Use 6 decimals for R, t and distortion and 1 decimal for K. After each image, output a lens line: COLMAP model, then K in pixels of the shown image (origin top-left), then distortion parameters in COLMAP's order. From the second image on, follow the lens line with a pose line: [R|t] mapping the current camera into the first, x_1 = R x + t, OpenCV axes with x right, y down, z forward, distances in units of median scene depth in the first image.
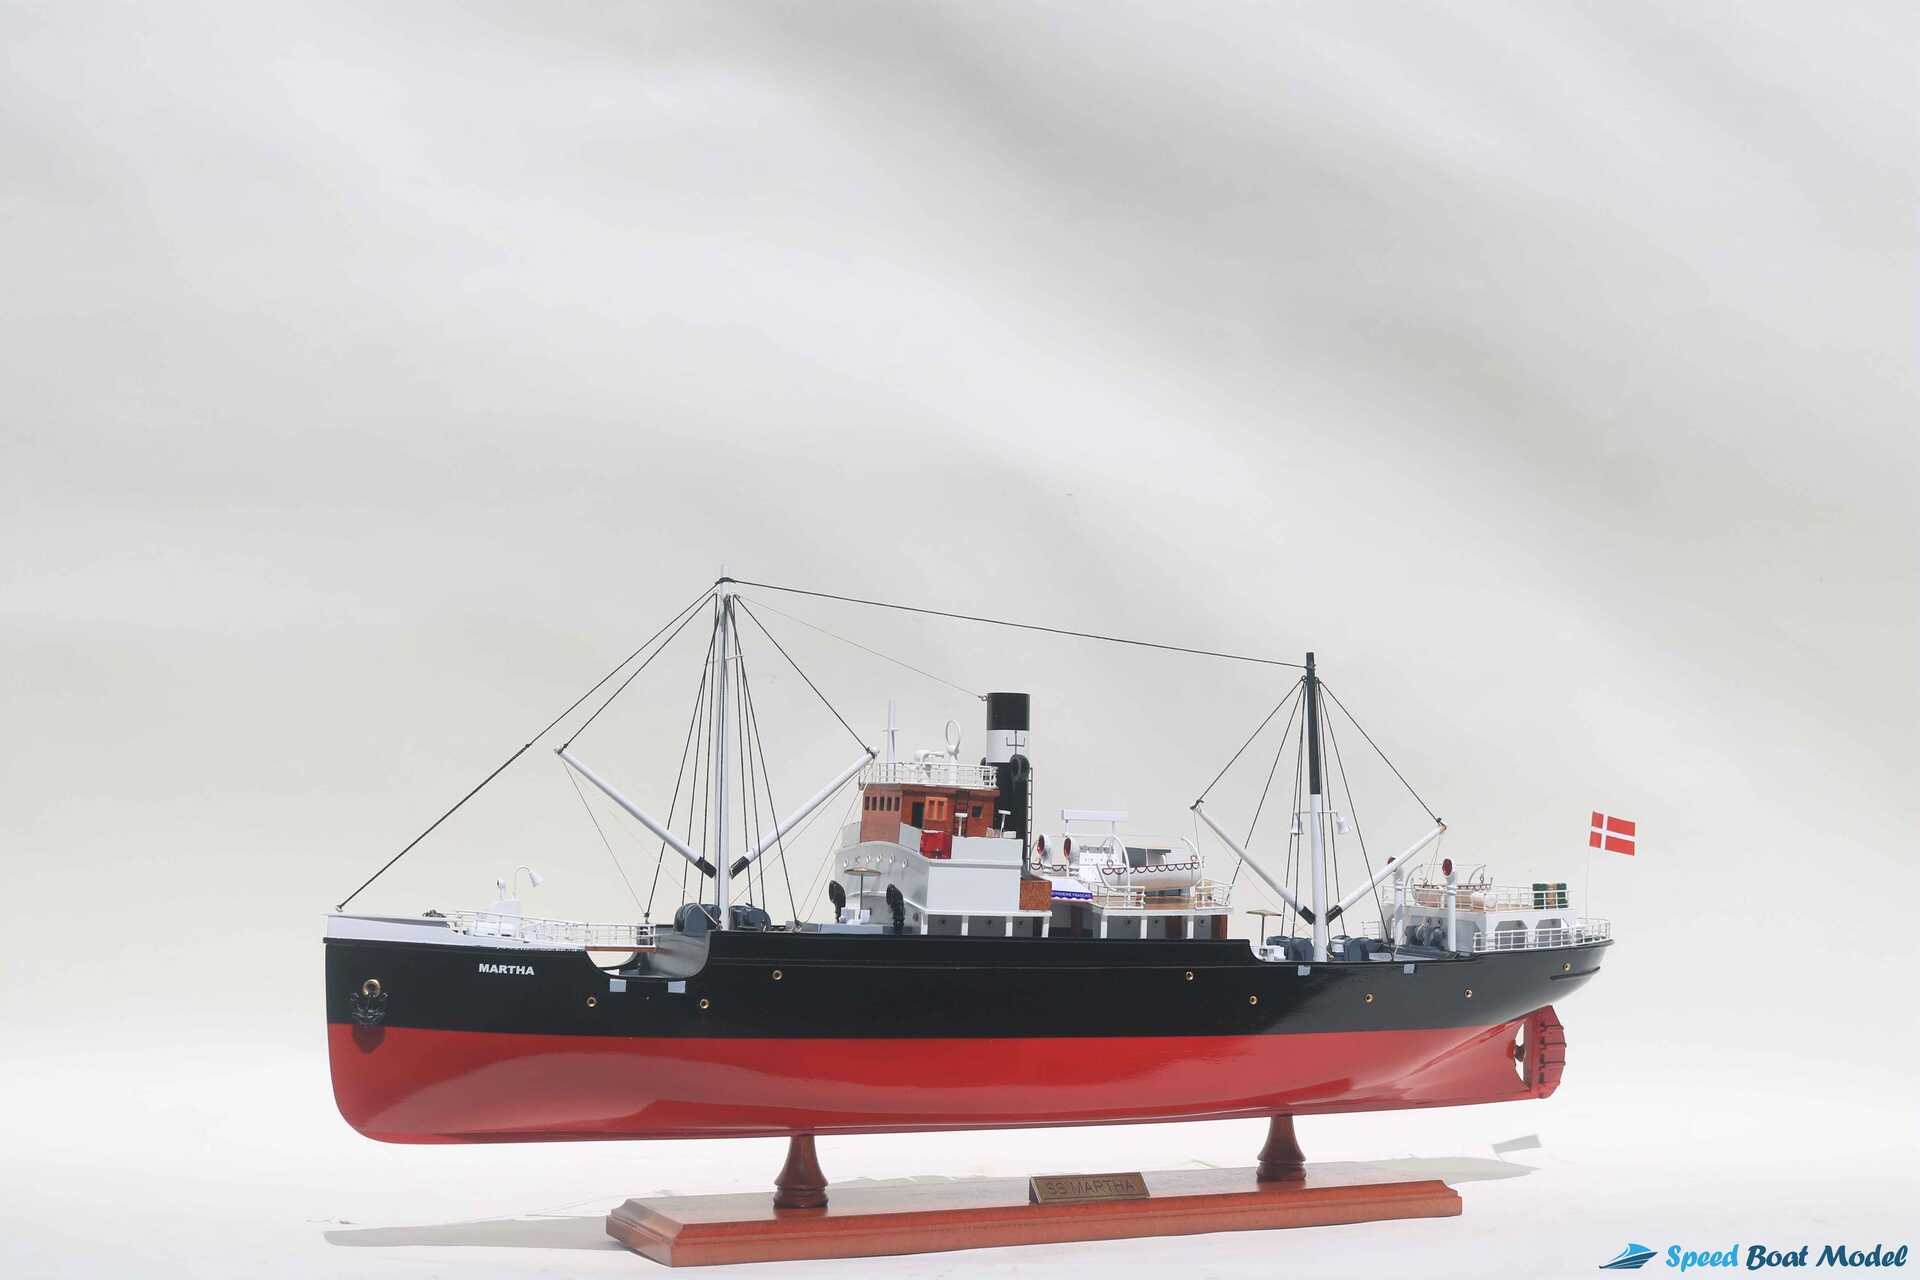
lens RADIAL K [[2289.0, 0, 960.0], [0, 2289.0, 640.0], [0, 0, 1]] dist [-0.065389, 0.002805]
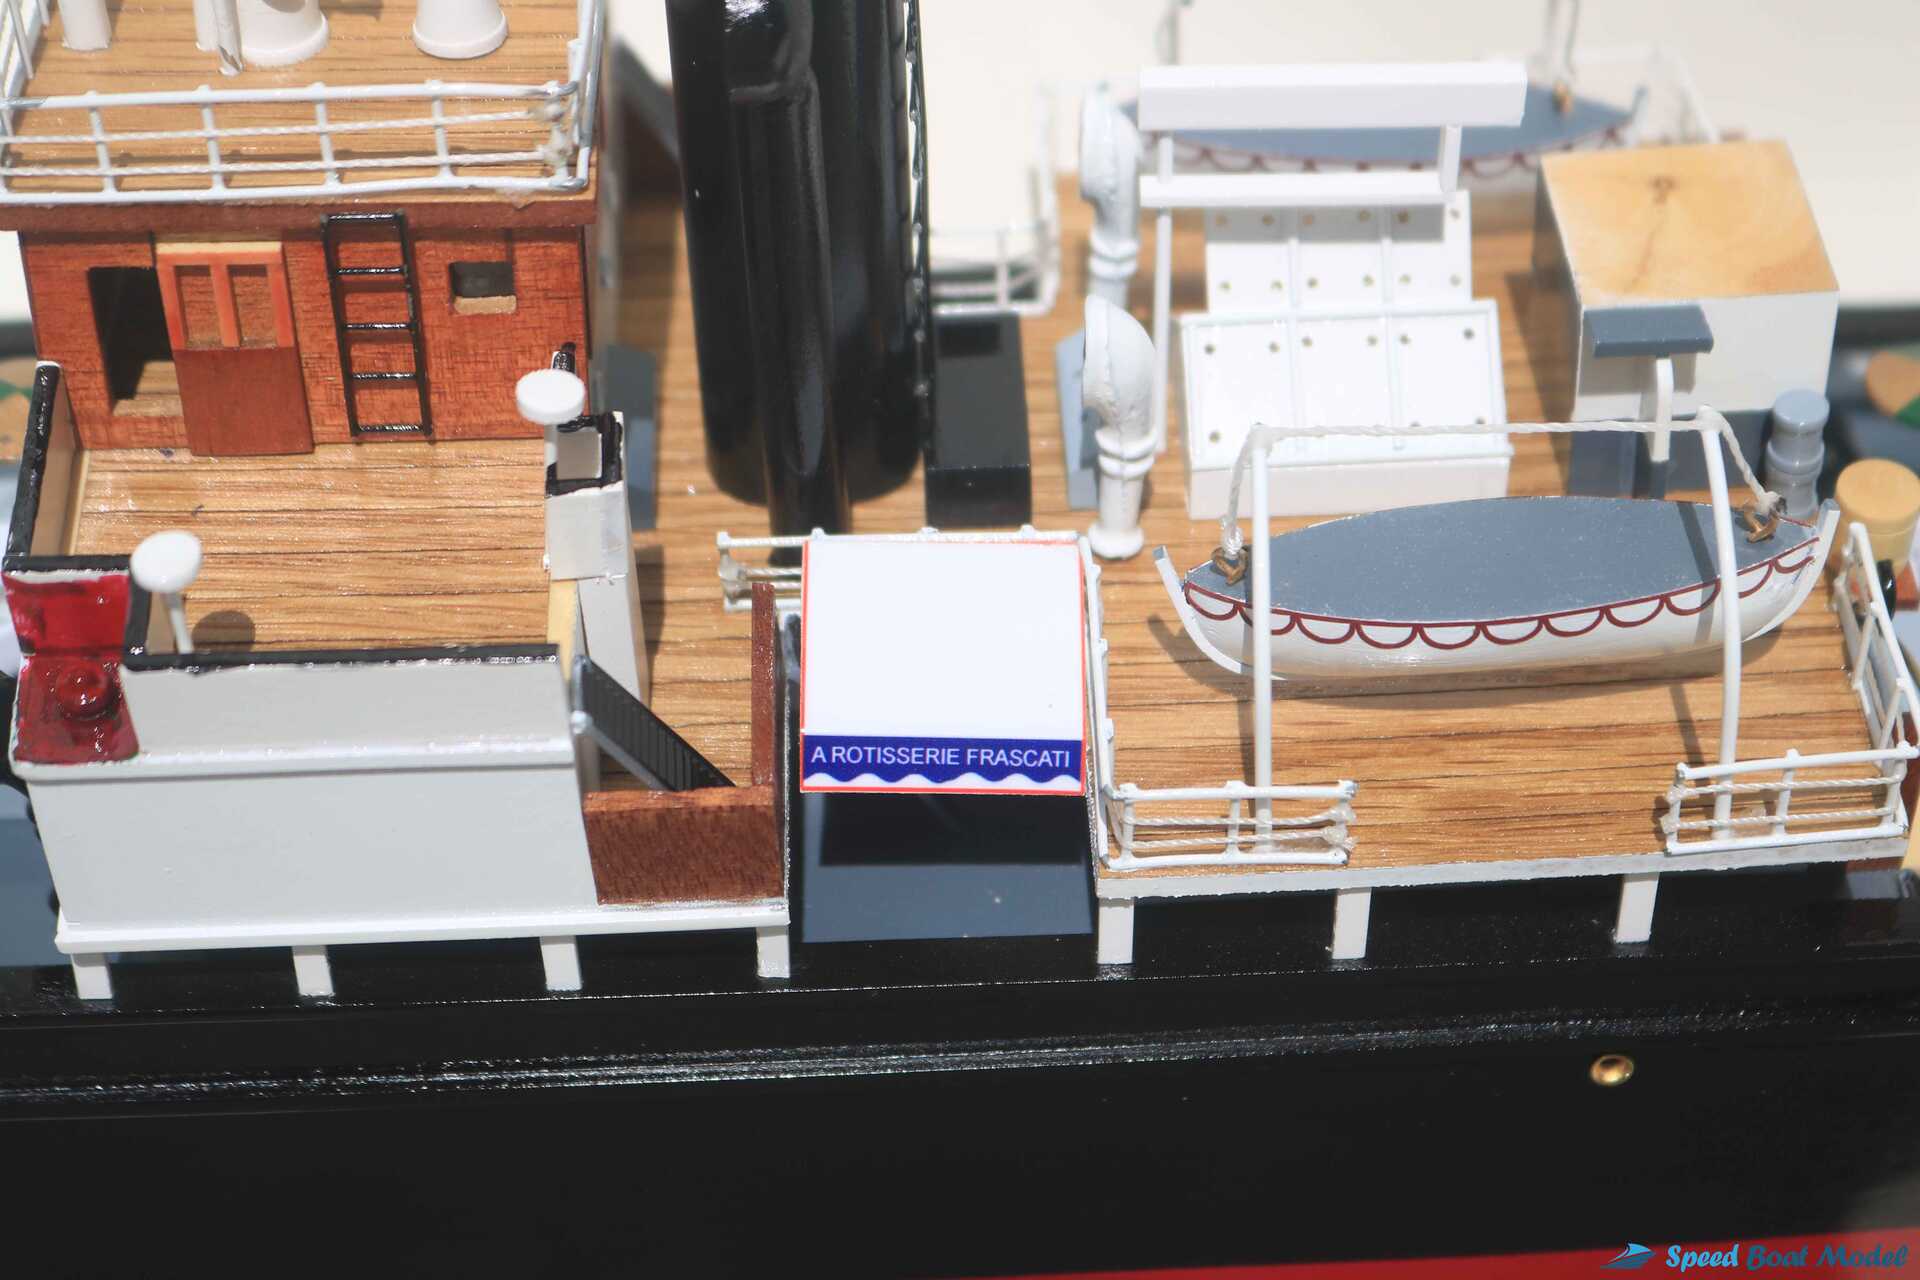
lens RADIAL K [[3909.1, 0, 961.1], [0, 3909.1, 686.6], [0, 0, 1]] dist [-0.046090, -0.050423]
pose [[0.920707, 0.235792, -0.310967, 0.148143], [0.069183, 0.685593, 0.724690, -0.127343], [0.384073, -0.688741, 0.614918, 0.804374]]
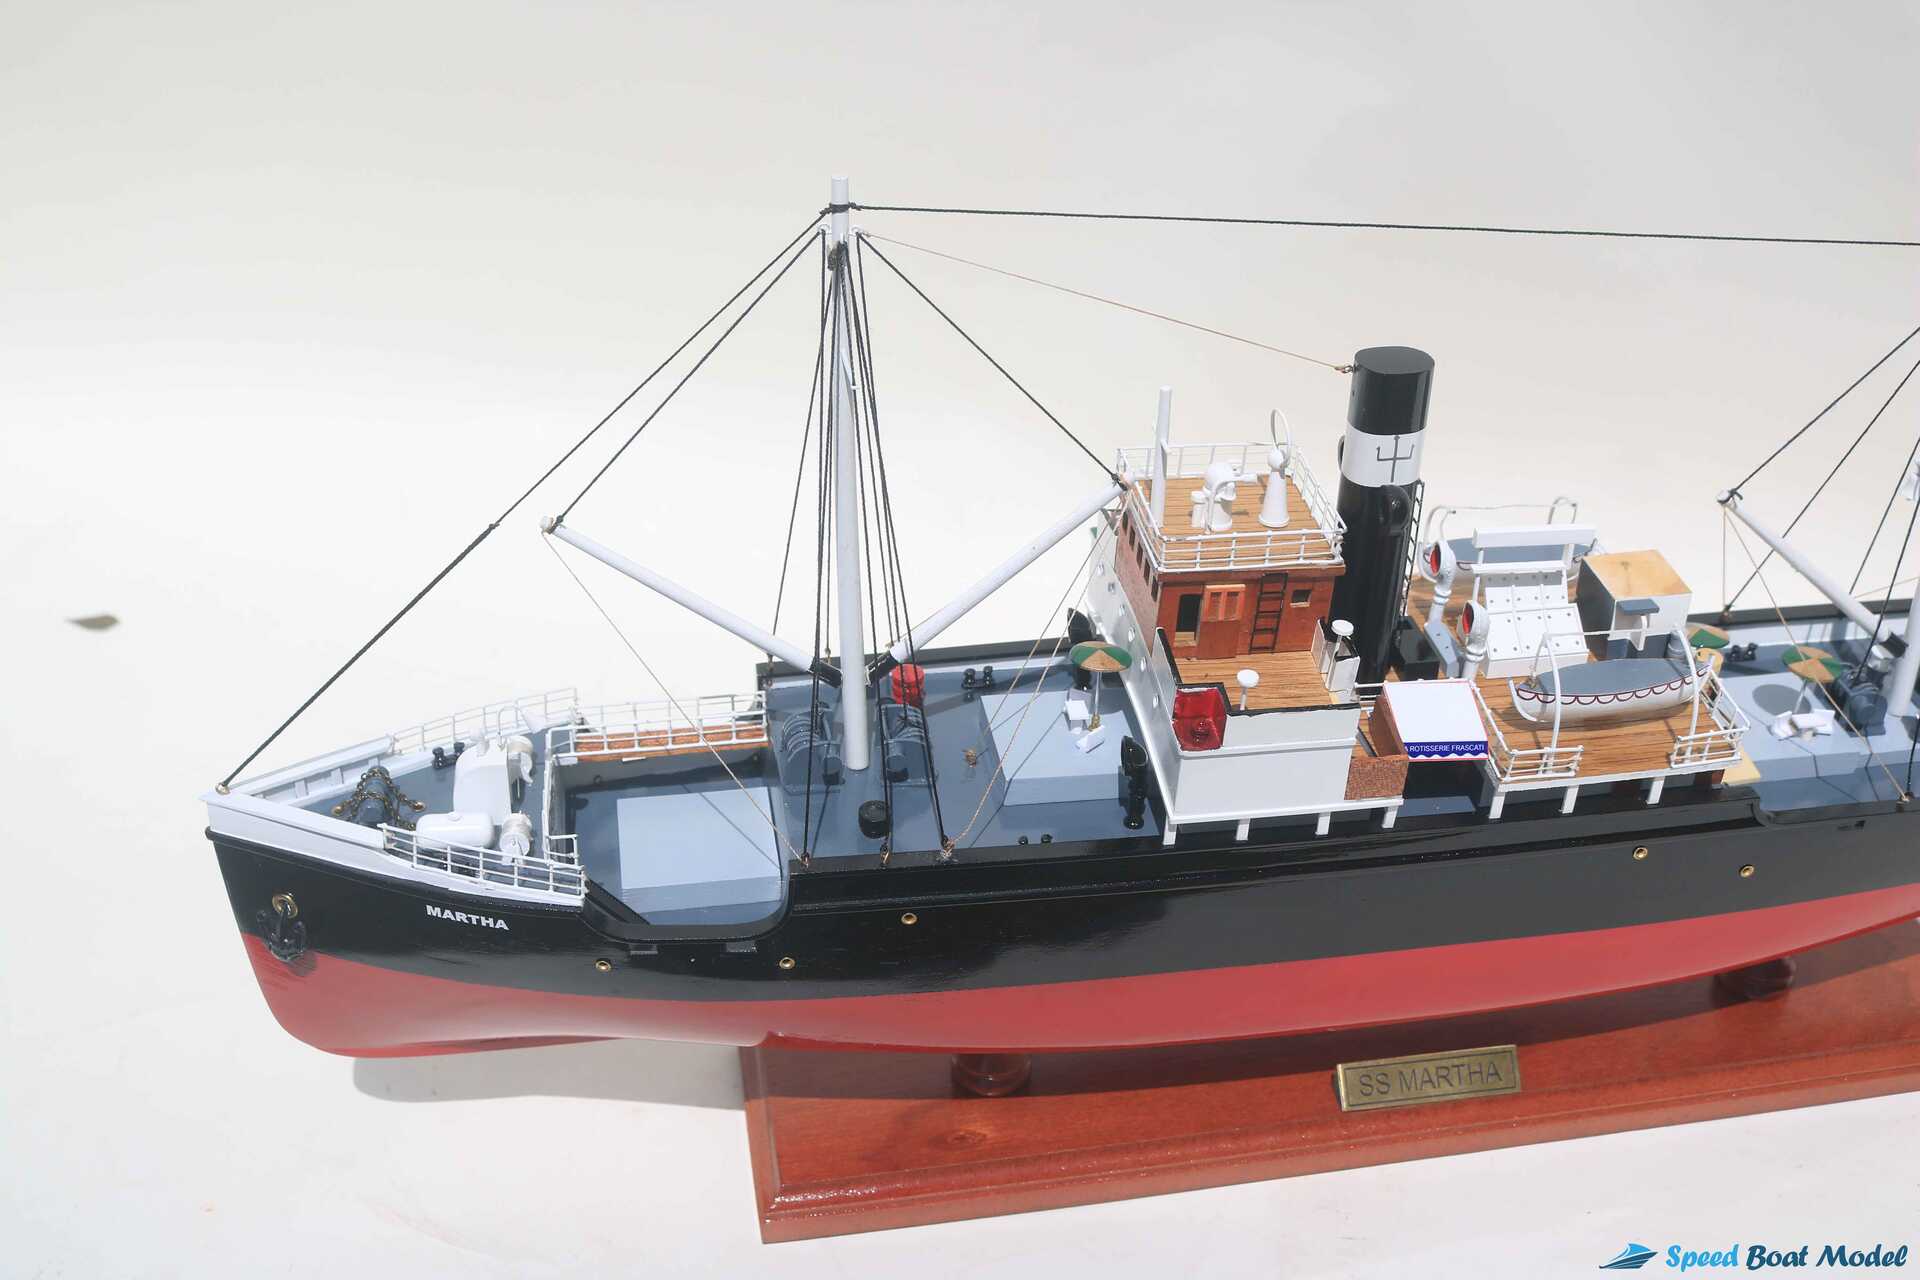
lens RADIAL K [[2105.0, 0, 956.0], [0, 2105.0, 658.3], [0, 0, 1]] dist [-0.122962, 0.005760]
pose [[0.957997, 0.151007, -0.243800, 0.054548], [0.032182, 0.788157, 0.614632, -0.235607], [0.284966, -0.596662, 0.750192, 0.580735]]
